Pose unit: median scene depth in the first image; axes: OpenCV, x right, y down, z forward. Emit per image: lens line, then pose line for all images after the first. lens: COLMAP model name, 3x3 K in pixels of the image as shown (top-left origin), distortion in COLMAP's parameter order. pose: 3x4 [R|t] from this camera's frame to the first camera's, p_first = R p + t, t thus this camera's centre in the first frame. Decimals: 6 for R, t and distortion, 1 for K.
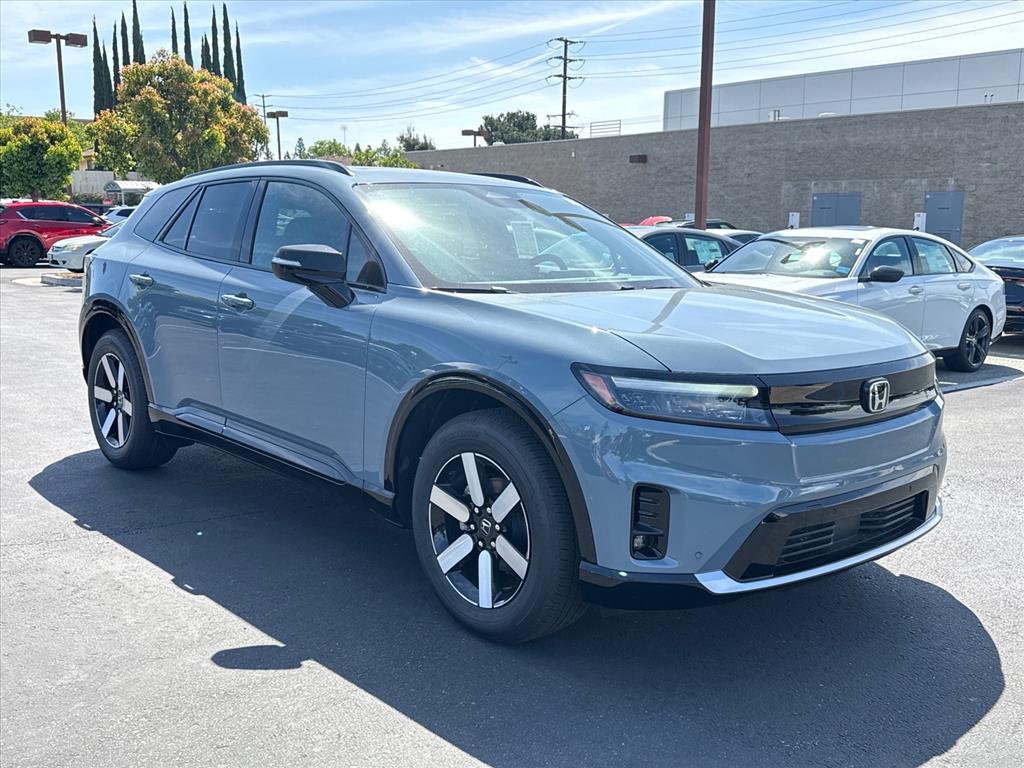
lens RADIAL K [[1044.9, 0, 510.1], [0, 1044.9, 384.0], [0, 0, 1]] dist [0.015432, 0.000000]
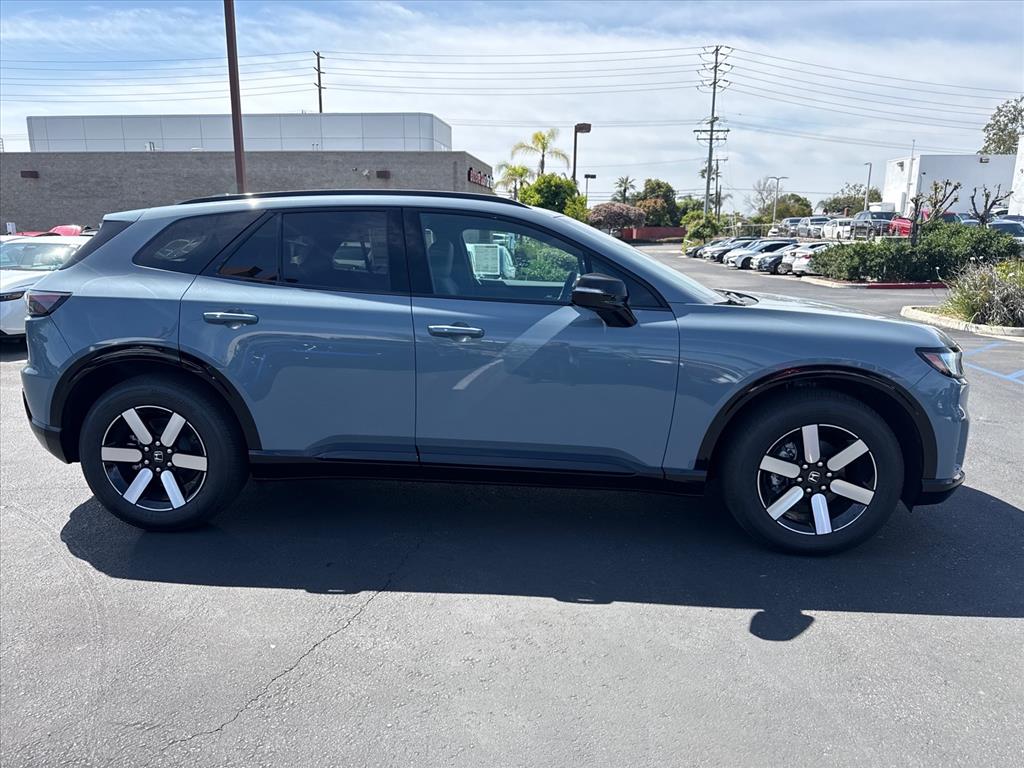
lens RADIAL K [[725.8, 0, 512.1], [0, 725.8, 379.7], [0, 0, 1]] dist [0.005546, 0.013485]
pose [[0.713038, -0.142566, 0.686478, -0.098072], [0.106827, 0.989768, 0.094592, -0.012640], [-0.692940, 0.005887, 0.720972, 0.061248]]
